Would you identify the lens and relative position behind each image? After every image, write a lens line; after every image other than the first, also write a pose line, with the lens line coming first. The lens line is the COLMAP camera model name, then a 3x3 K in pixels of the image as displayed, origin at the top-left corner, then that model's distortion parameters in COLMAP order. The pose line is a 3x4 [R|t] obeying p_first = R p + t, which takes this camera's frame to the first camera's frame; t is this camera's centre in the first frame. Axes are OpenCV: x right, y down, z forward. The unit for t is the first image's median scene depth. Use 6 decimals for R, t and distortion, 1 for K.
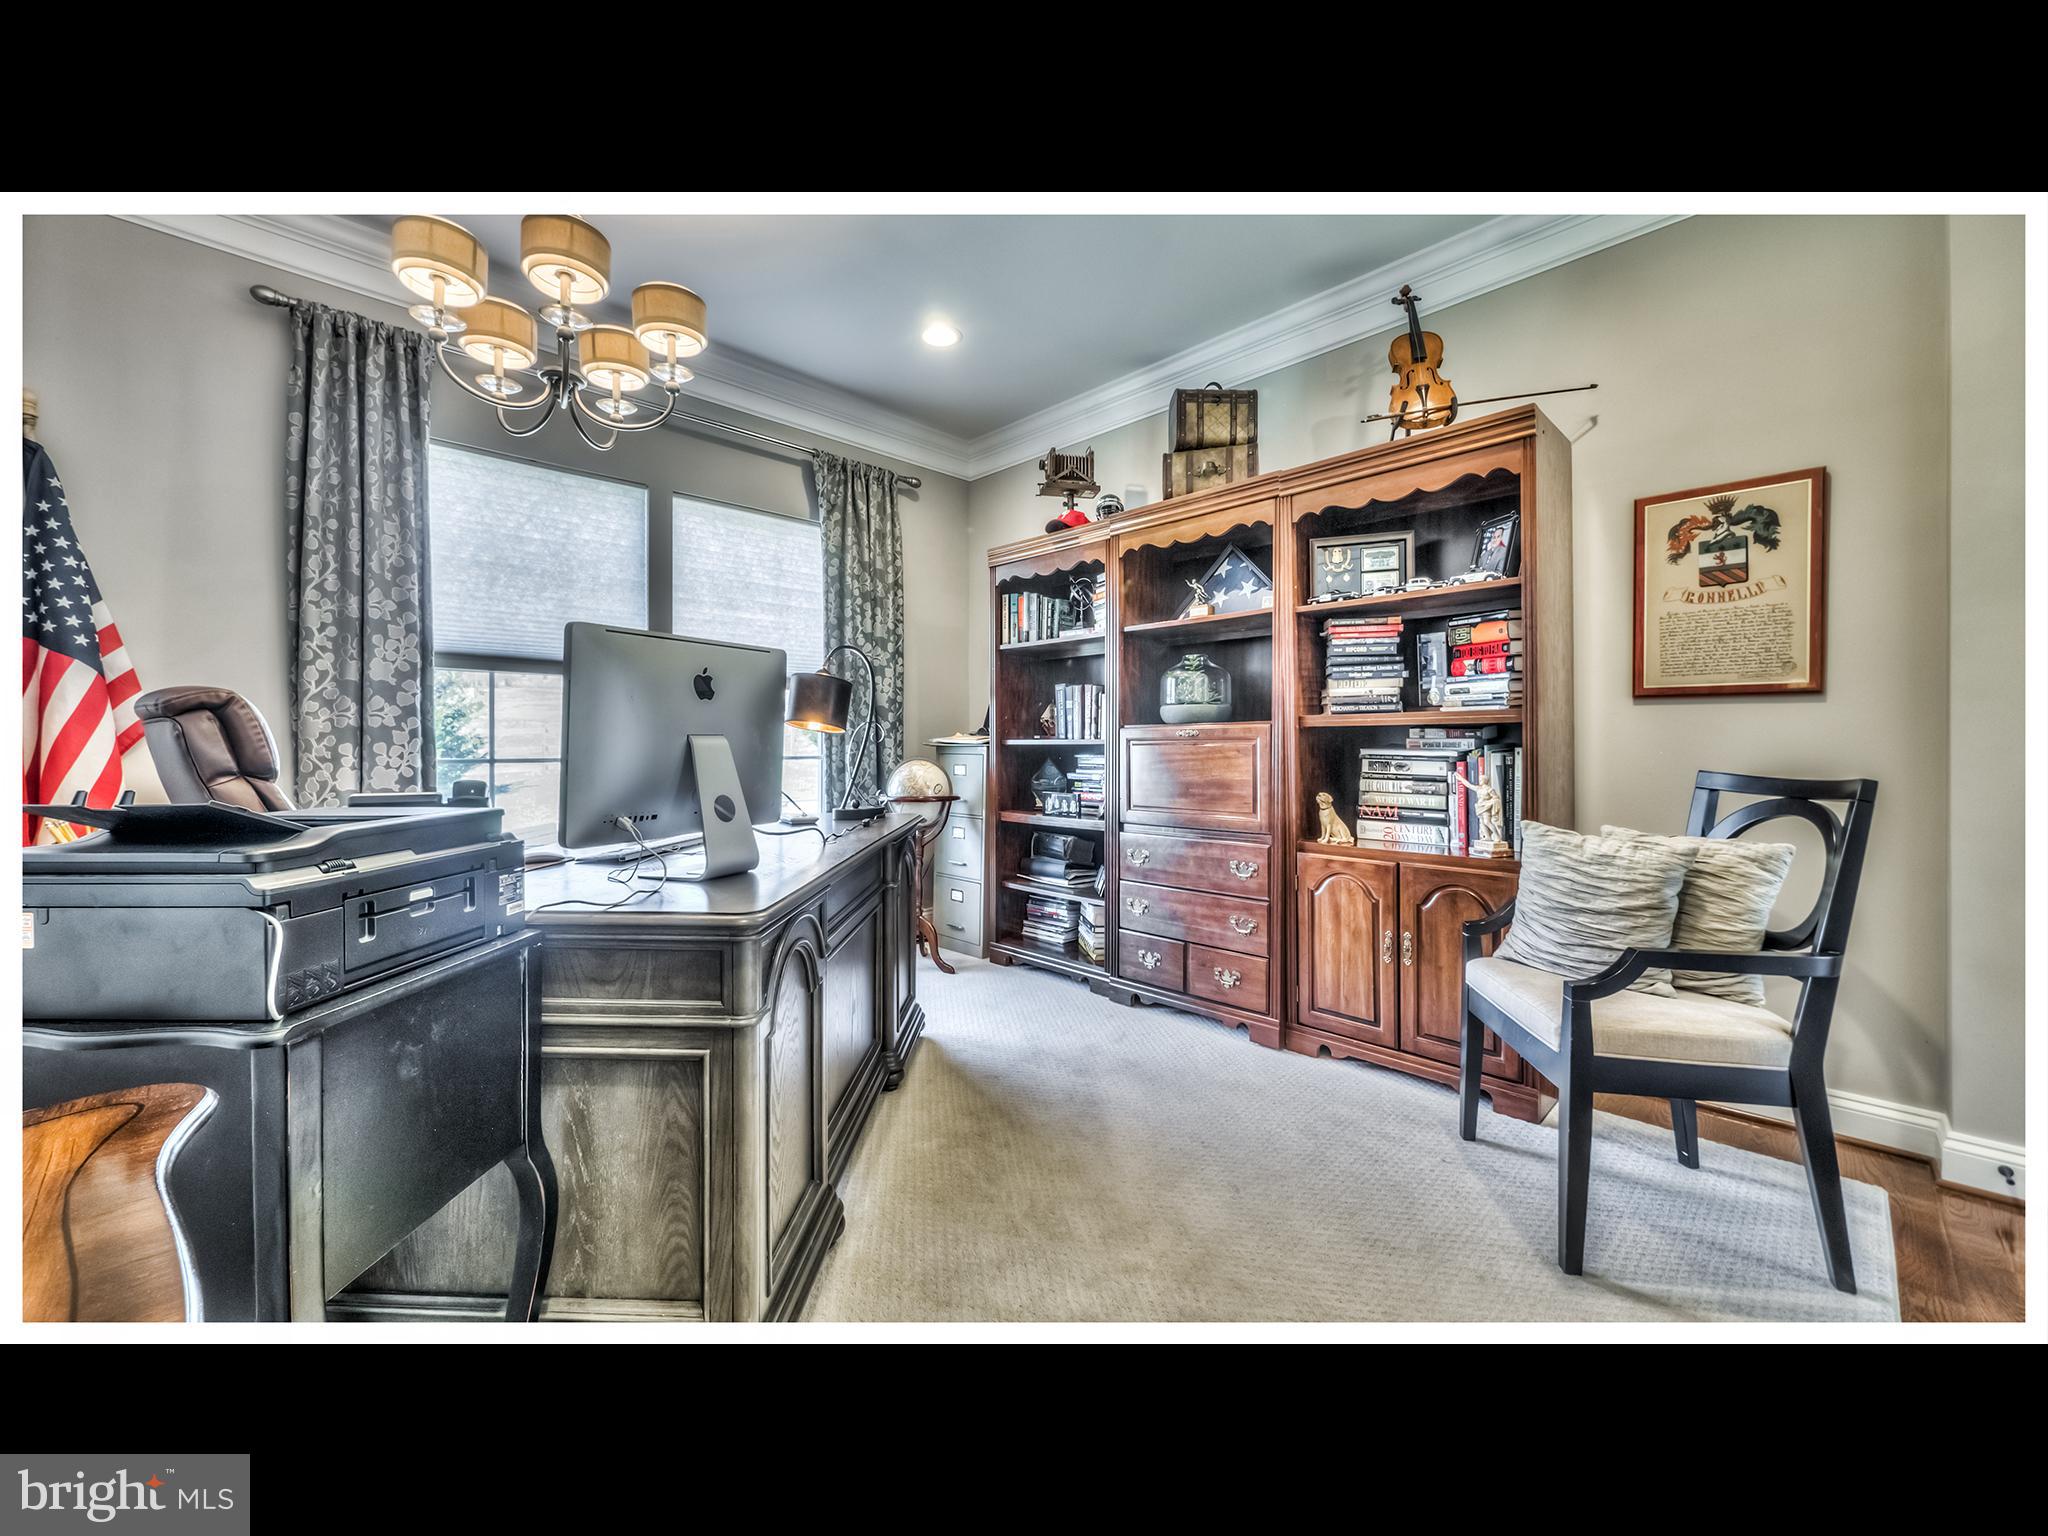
lens RADIAL K [[785.2, 0, 1009.7], [0, 785.2, 762.5], [0, 0, 1]] dist [0.000201, -0.000048]
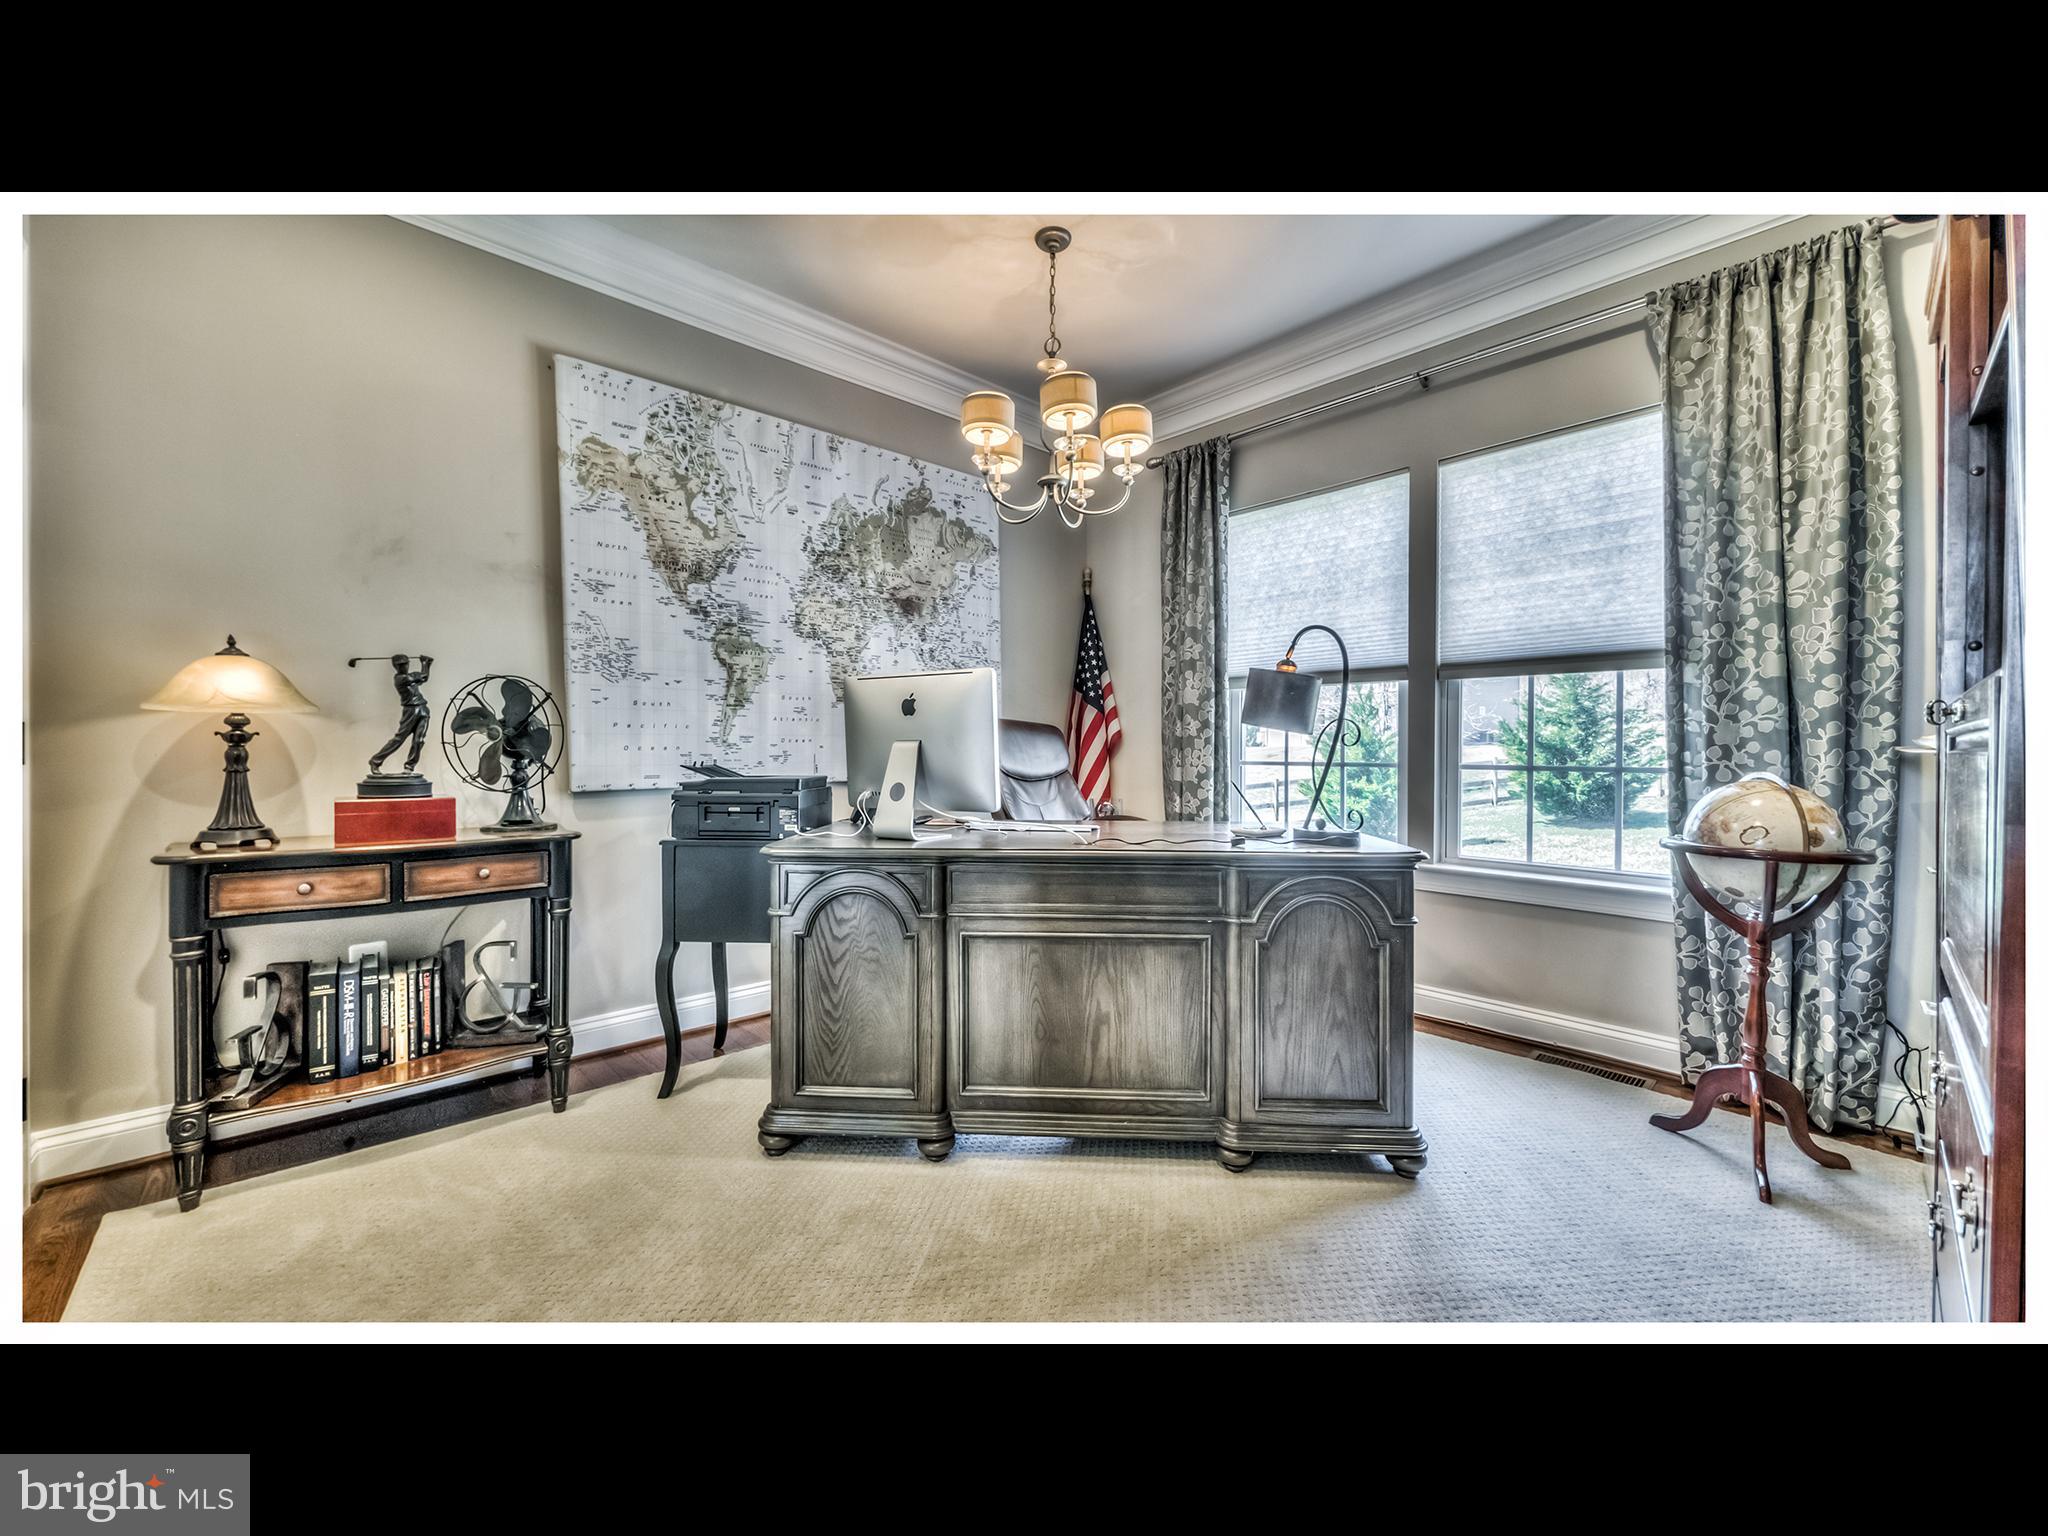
lens RADIAL K [[785.2, 0, 1009.7], [0, 785.2, 762.5], [0, 0, 1]] dist [0.000201, -0.000048]
pose [[-0.026104, 0.013642, -0.999566, 0.495982], [-0.029824, 0.999451, 0.014420, -0.008464], [0.999214, 0.030188, -0.025683, 0.597270]]
